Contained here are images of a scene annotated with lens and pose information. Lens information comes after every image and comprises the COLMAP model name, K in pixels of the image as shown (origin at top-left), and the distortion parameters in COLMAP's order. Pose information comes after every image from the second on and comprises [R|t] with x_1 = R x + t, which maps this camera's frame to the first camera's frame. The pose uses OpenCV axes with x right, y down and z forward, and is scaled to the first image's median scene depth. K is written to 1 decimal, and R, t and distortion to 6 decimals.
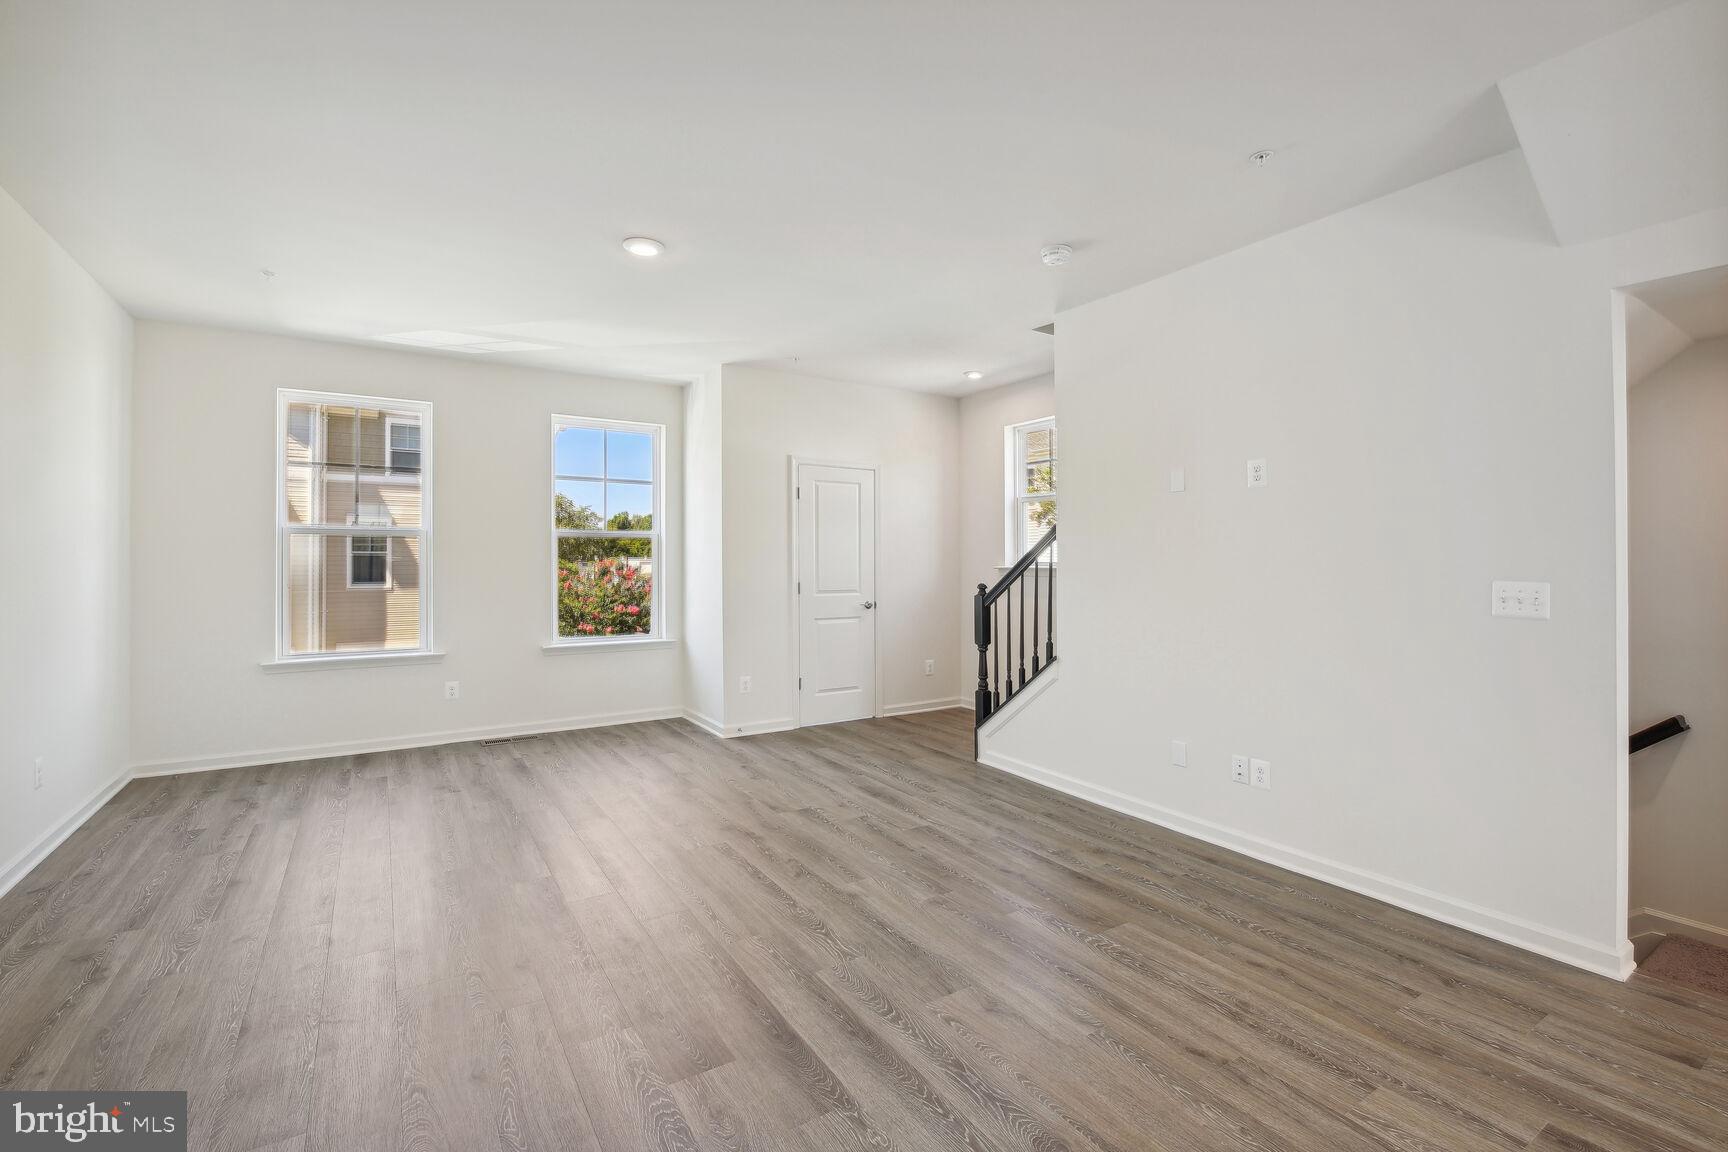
lens RADIAL K [[767.1, 0, 862.4], [0, 767.1, 563.6], [0, 0, 1]] dist [0.004482, -0.003939]
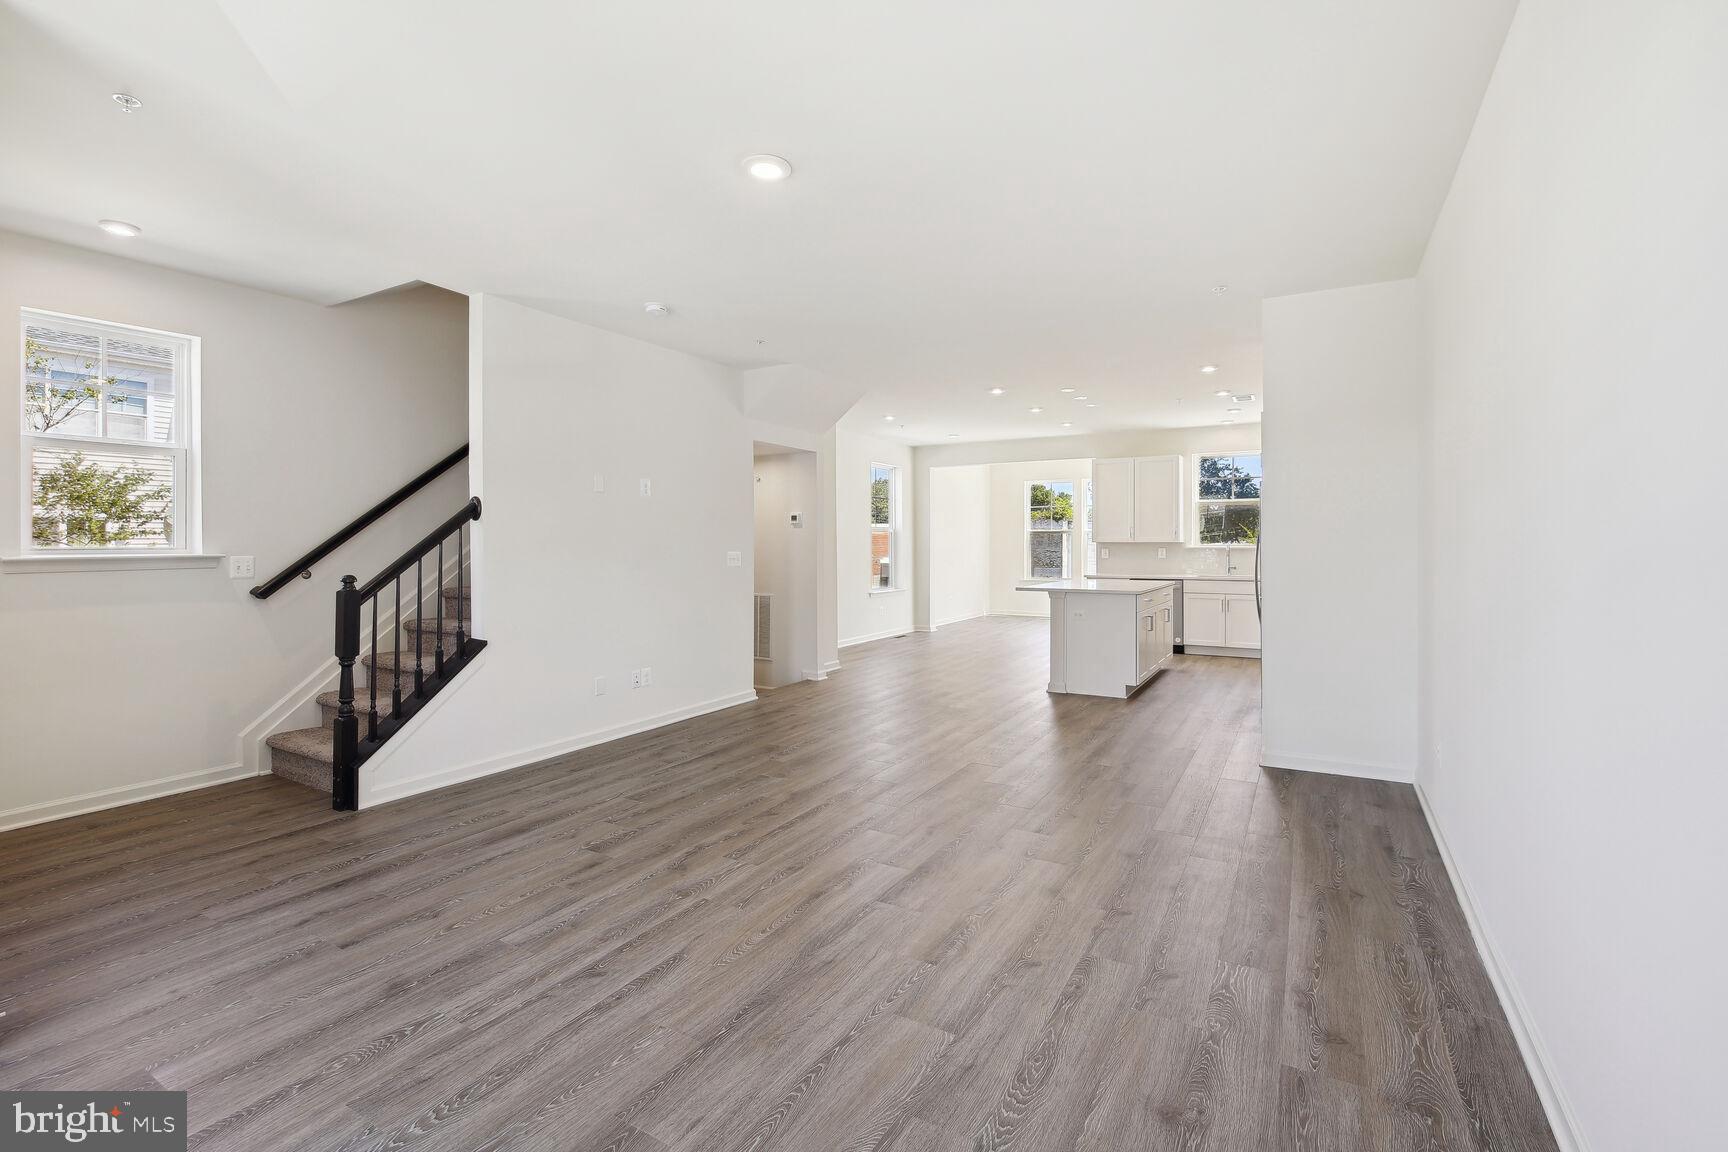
lens RADIAL K [[767.1, 0, 867.4], [0, 767.1, 536.9], [0, 0, 1]] dist [0.004482, -0.003939]
pose [[-0.458444, 0.007808, 0.888689, -0.942895], [0.009585, 0.999947, -0.003841, -0.005276], [-0.888672, 0.006757, -0.458494, 1.121956]]
